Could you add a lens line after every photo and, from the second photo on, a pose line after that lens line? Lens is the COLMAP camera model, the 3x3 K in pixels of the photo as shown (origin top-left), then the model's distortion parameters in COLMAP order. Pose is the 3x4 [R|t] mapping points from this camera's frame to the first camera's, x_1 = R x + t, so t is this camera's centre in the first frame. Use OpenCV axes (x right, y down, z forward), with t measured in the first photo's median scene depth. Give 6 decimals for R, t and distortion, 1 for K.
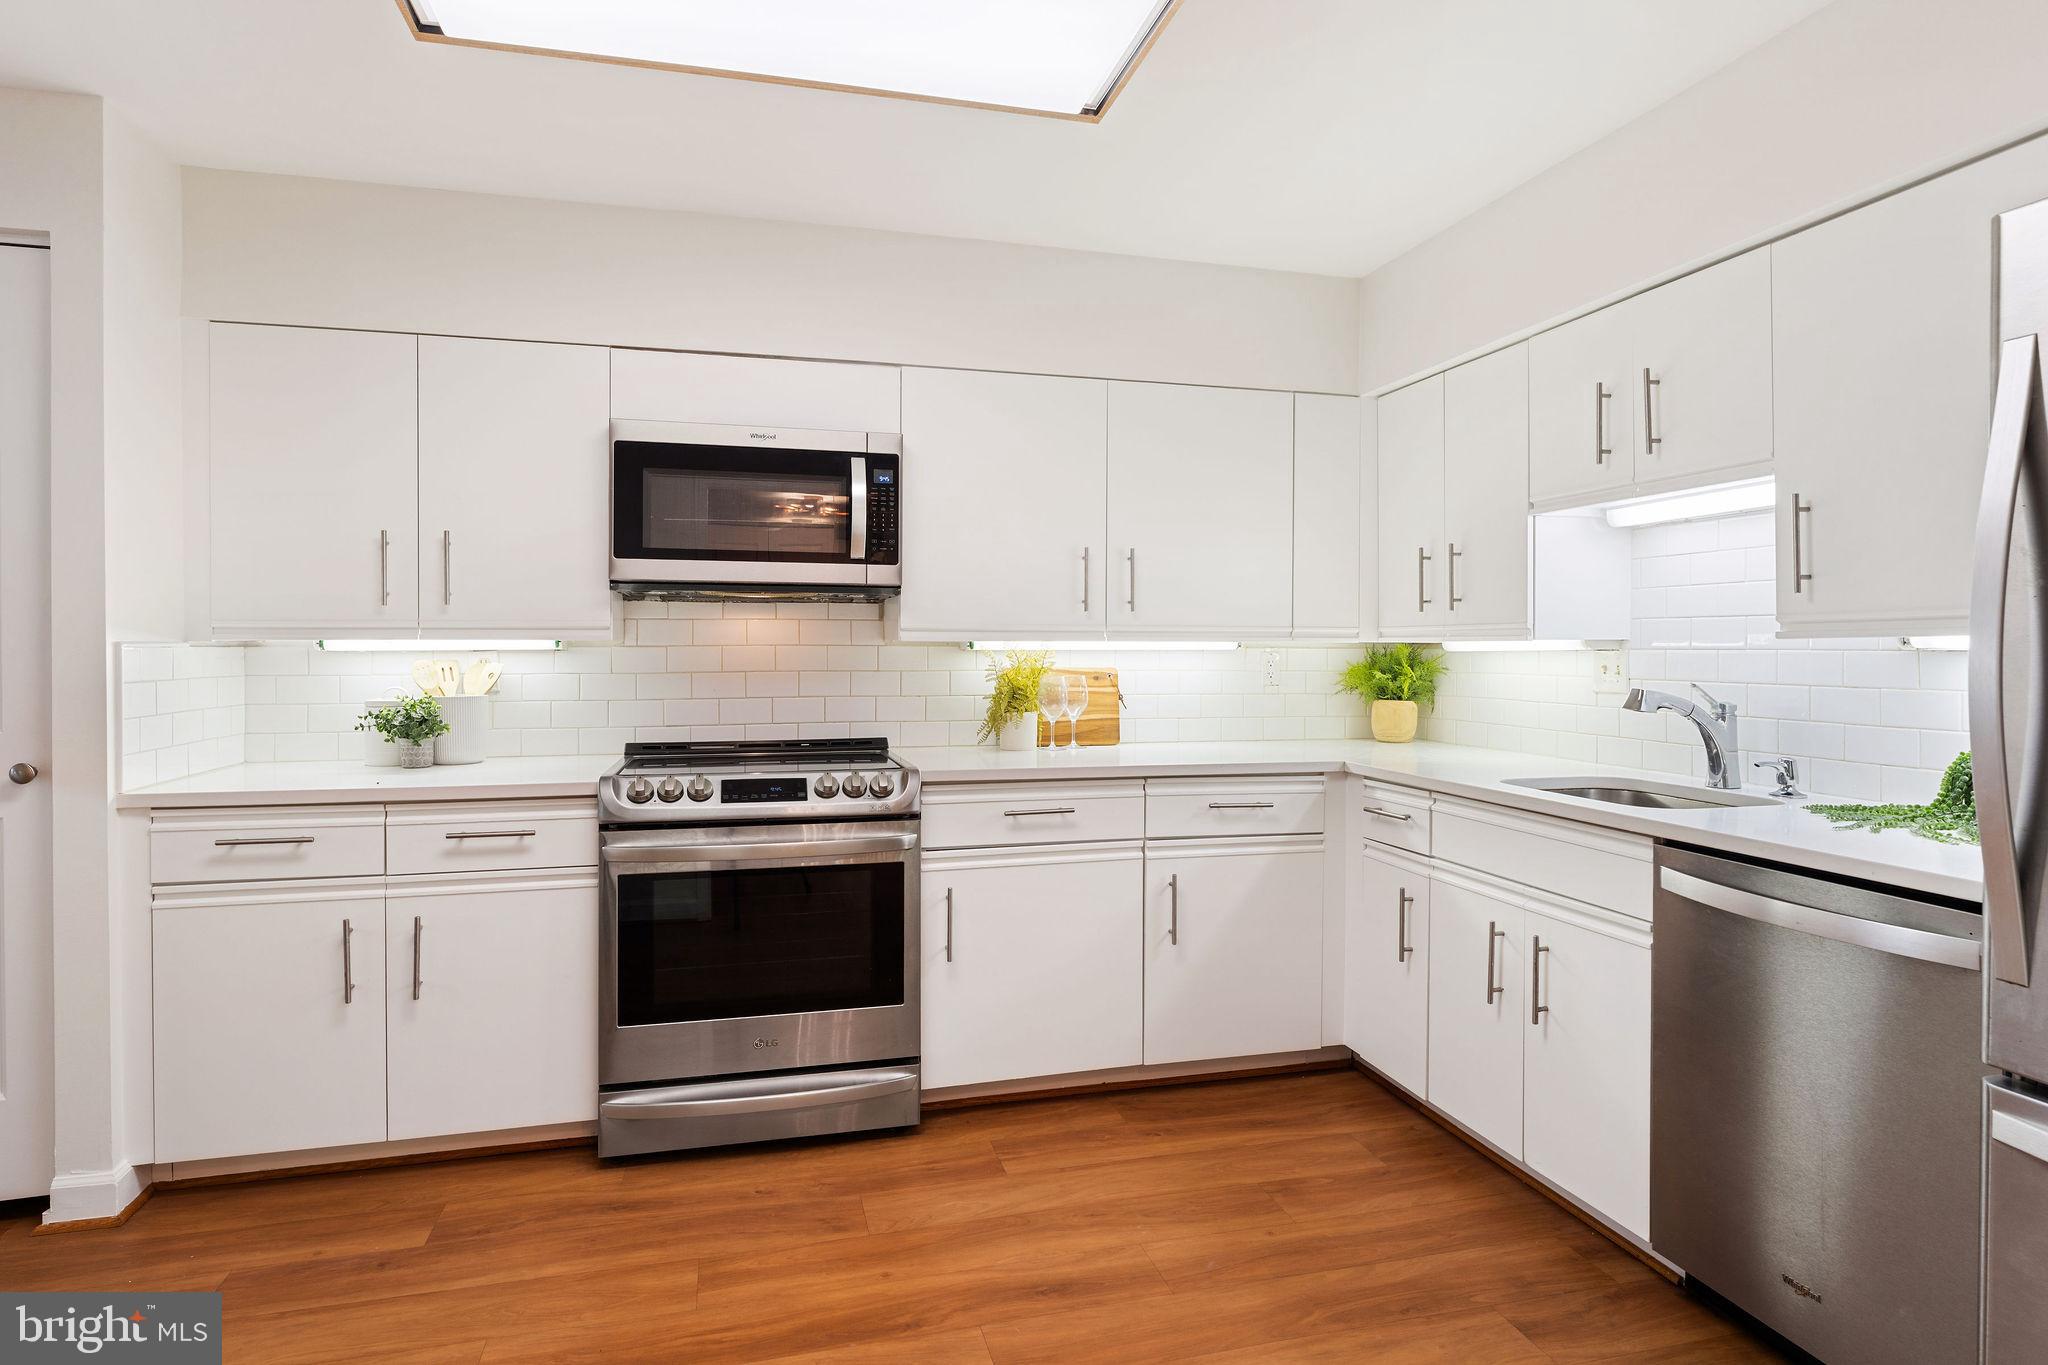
lens RADIAL K [[1116.6, 0, 1036.4], [0, 1116.6, 664.6], [0, 0, 1]] dist [-0.028509, 0.000298]
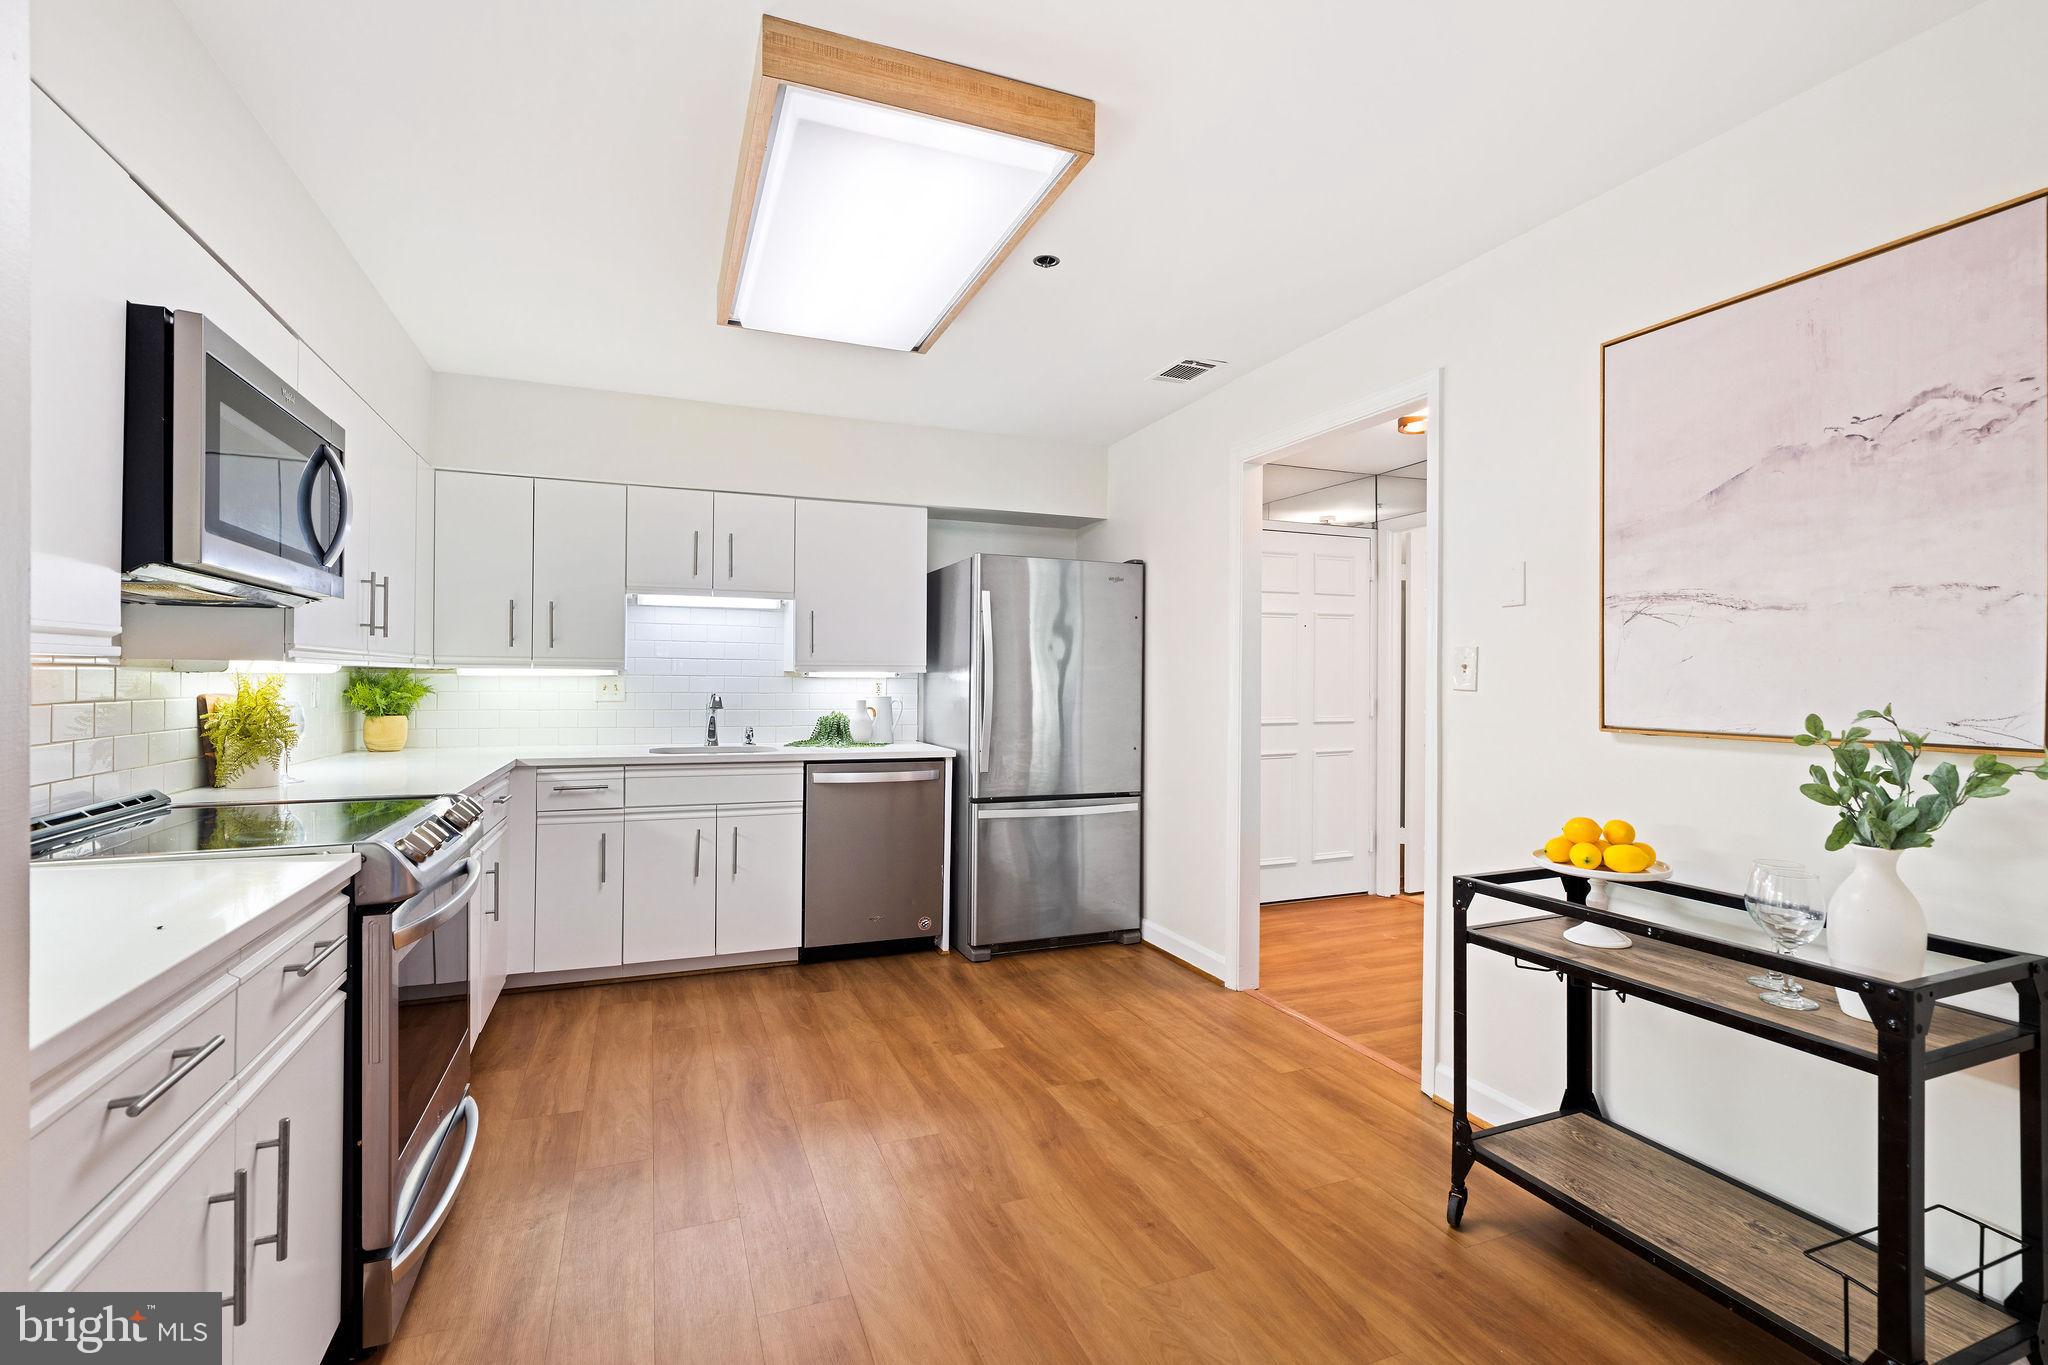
lens RADIAL K [[925.9, 0, 1037.1], [0, 925.9, 679.0], [0, 0, 1]] dist [-0.007126, 0.002593]
pose [[-0.147086, -0.001654, 0.989122, -1.091242], [0.004511, 0.999987, 0.002343, -0.008994], [-0.989113, 0.004807, -0.147077, 0.657591]]
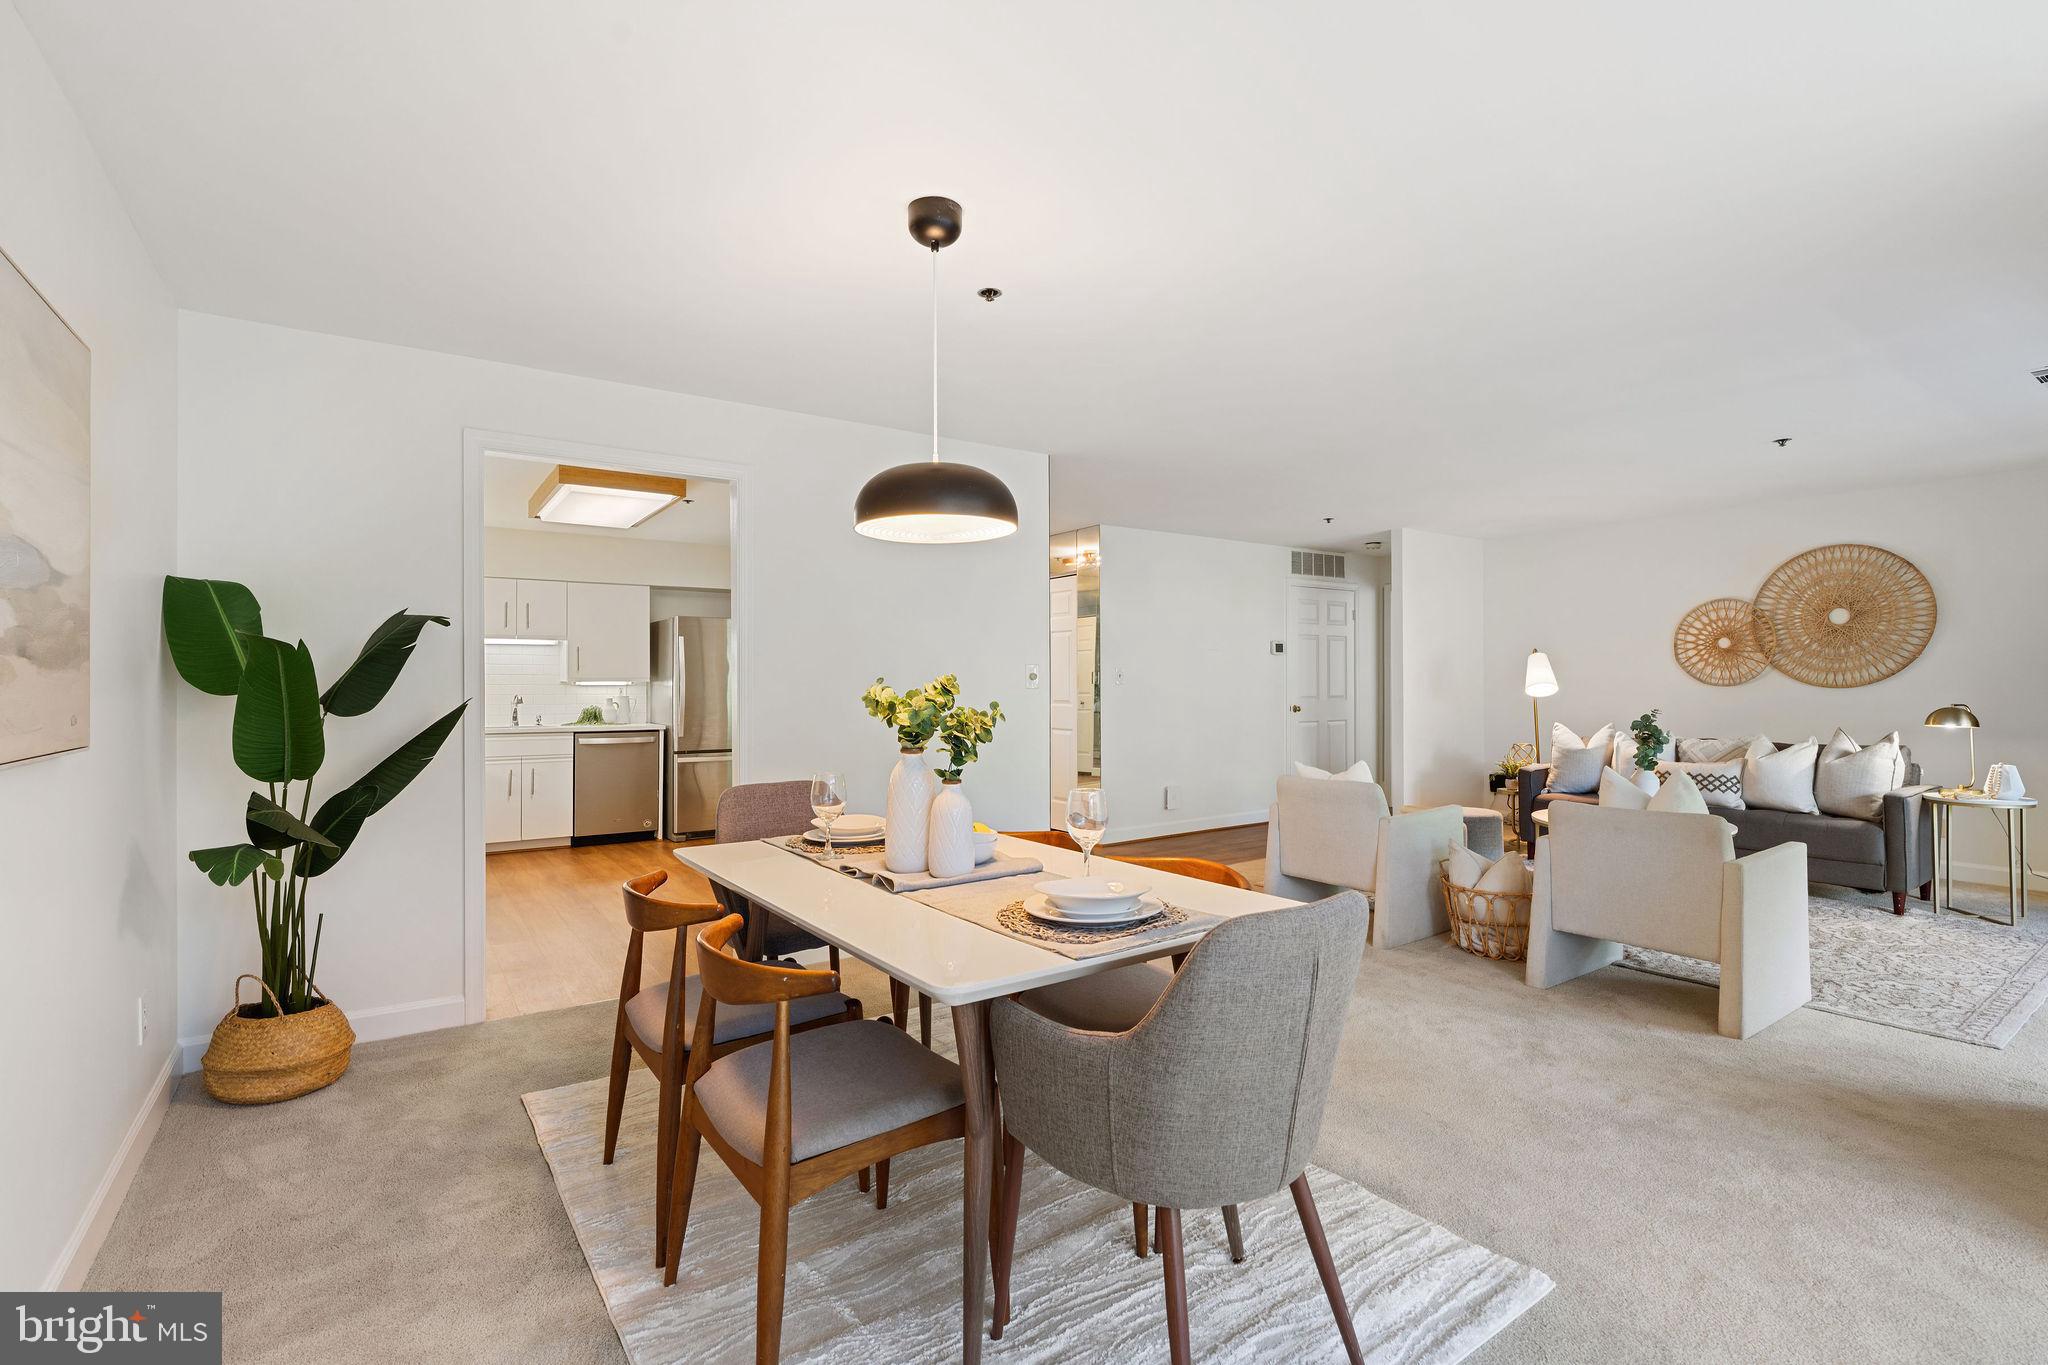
lens RADIAL K [[925.9, 0, 1024.8], [0, 925.9, 678.6], [0, 0, 1]] dist [-0.007126, 0.002593]
pose [[-0.351370, 0.000784, 0.936237, -2.549434], [0.012775, 0.999911, 0.003957, -0.023275], [-0.936150, 0.013351, -0.351348, 0.524089]]
